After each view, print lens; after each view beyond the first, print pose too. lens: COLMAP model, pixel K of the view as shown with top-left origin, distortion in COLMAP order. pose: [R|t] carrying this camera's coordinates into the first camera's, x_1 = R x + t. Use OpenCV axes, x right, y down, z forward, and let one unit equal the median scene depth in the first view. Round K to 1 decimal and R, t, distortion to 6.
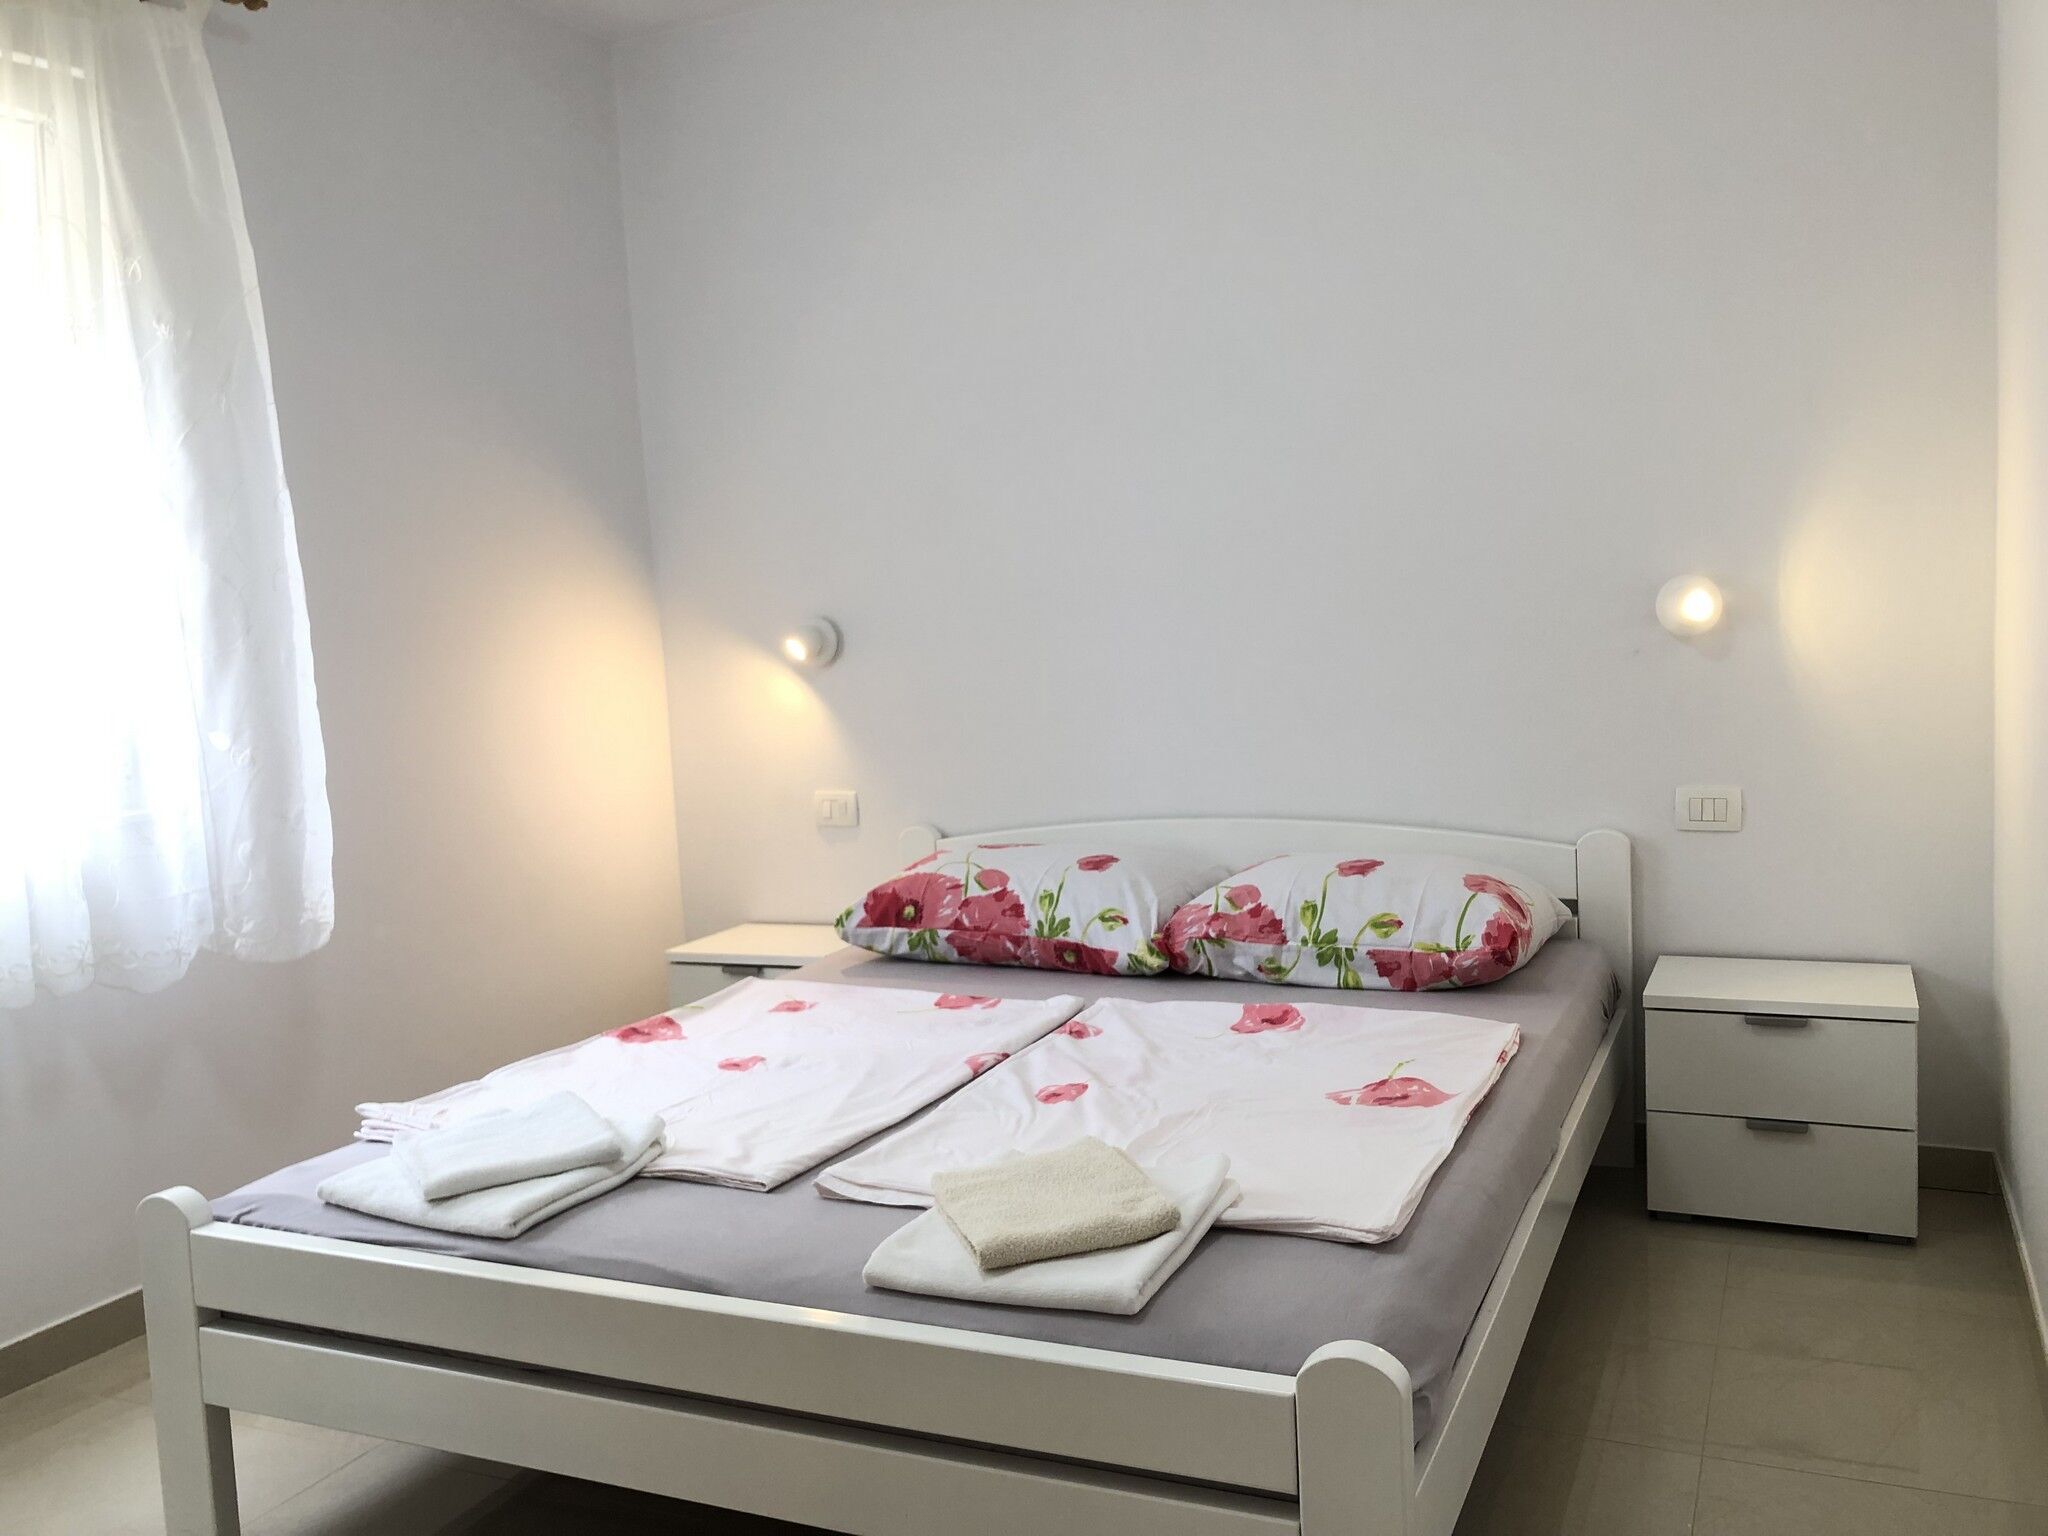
lens RADIAL K [[1682.0, 0, 1142.6], [0, 1682.0, 761.1], [0, 0, 1]] dist [0.116596, -0.449406]
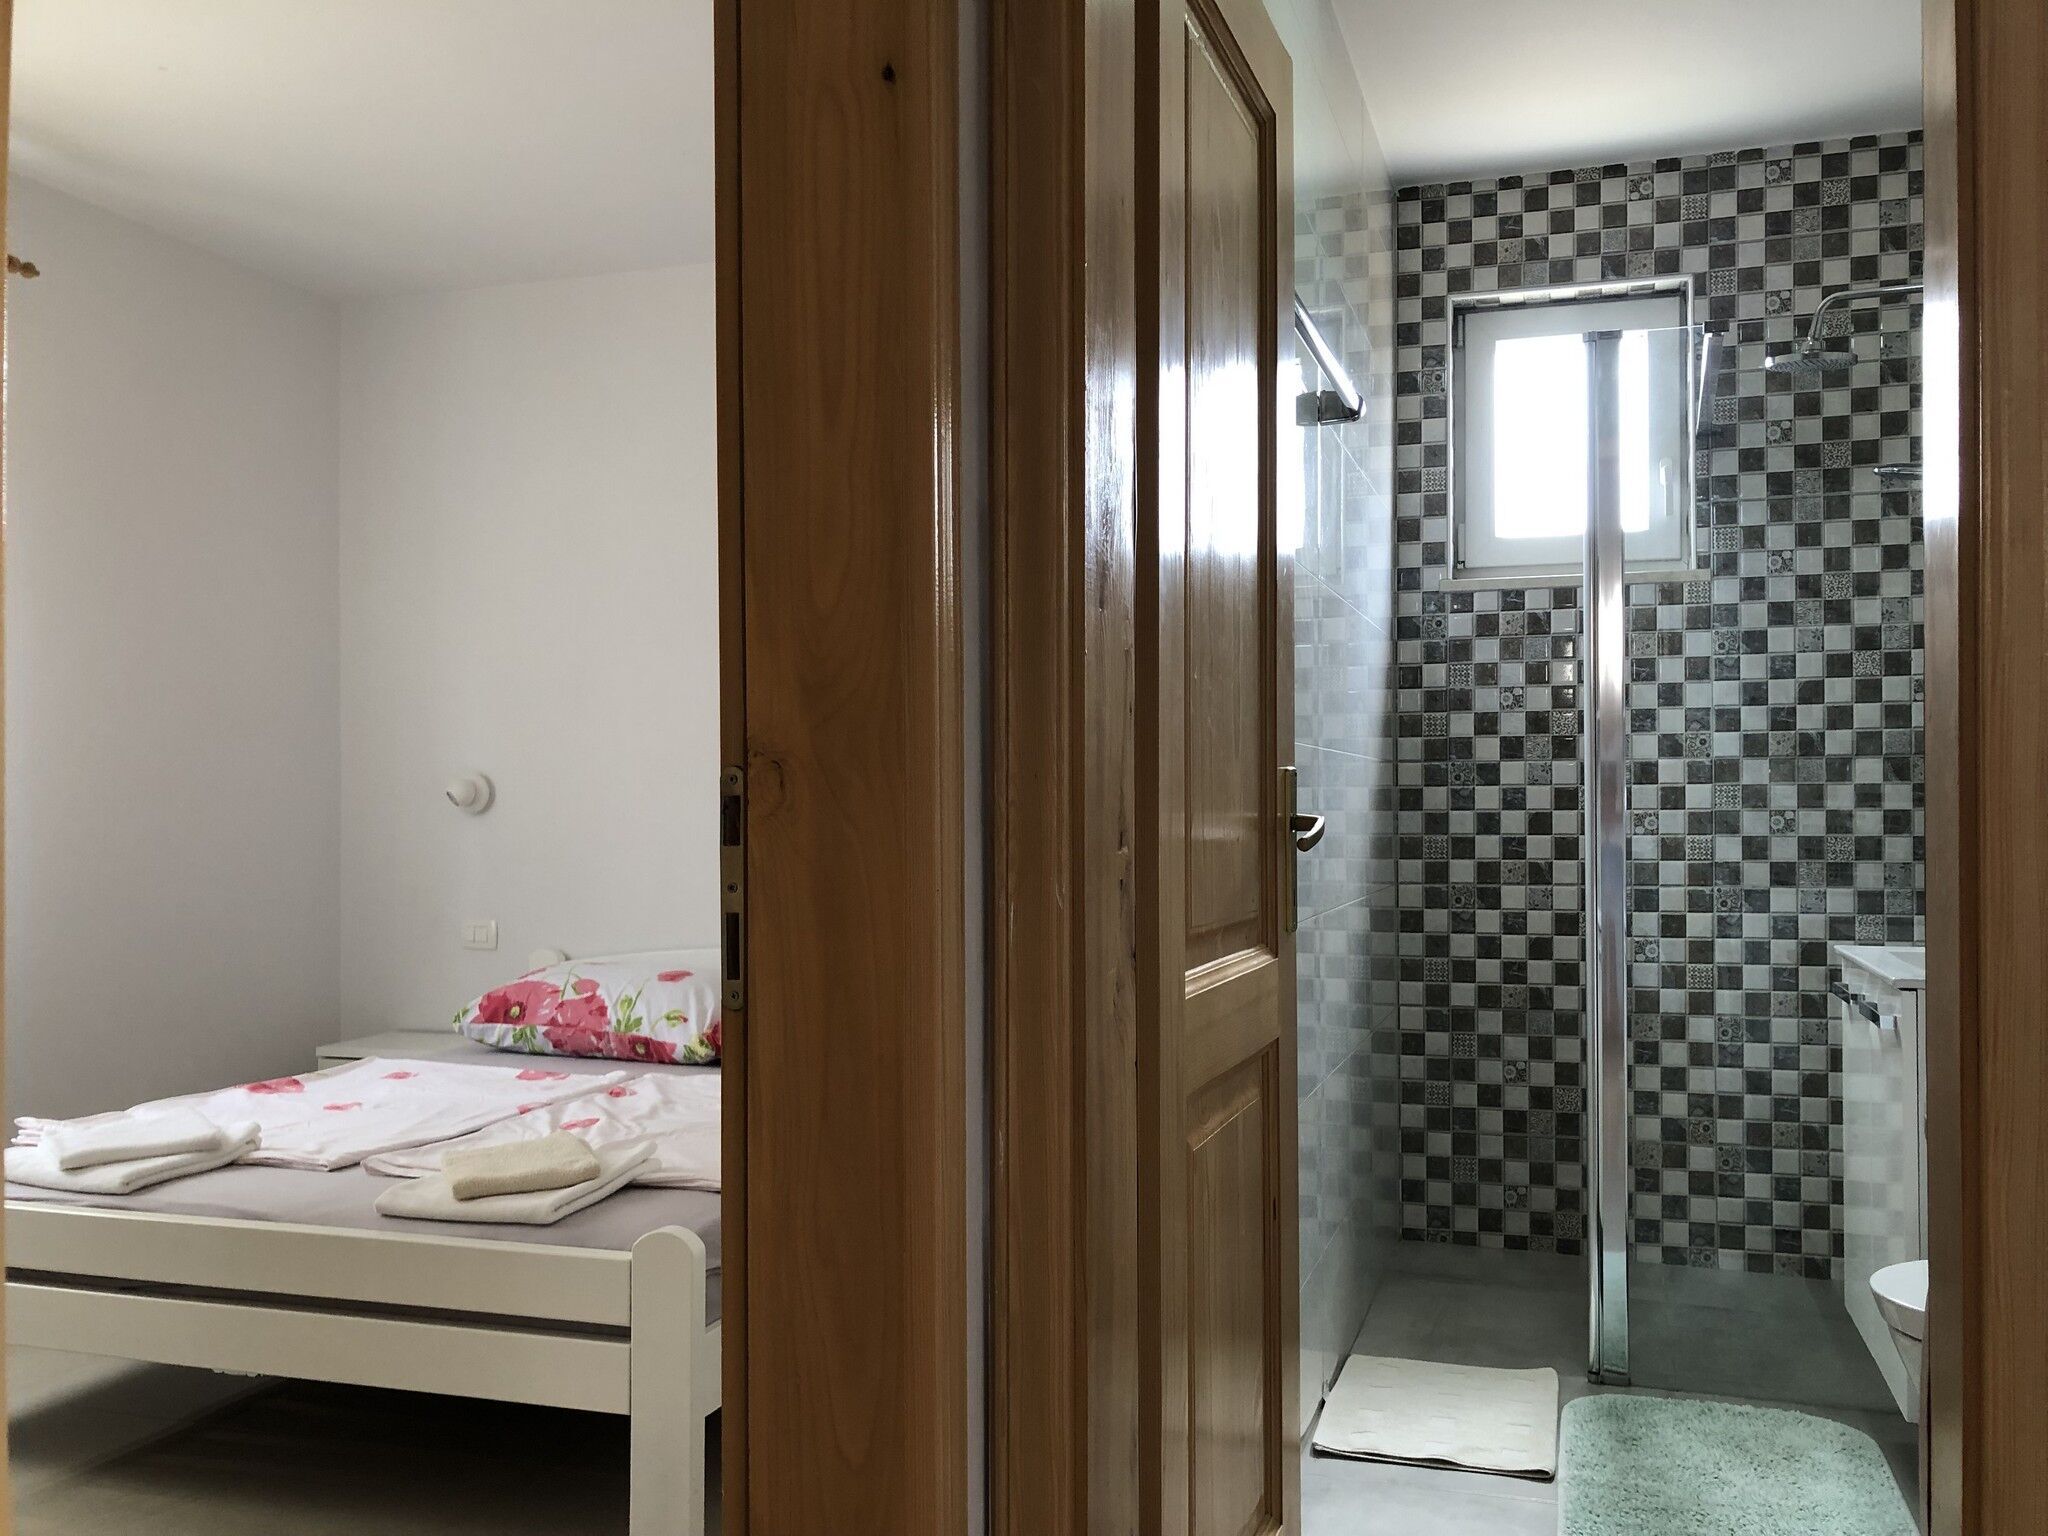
lens RADIAL K [[1635.4, 0, 1024.0], [0, 1635.4, 768.0], [0, 0, 1]] dist [0.008302, 0.006663]
pose [[0.995698, 0.040570, 0.083305, 0.128690], [-0.031346, 0.993526, -0.109197, 0.033419], [-0.087196, 0.106116, 0.990523, -0.238777]]
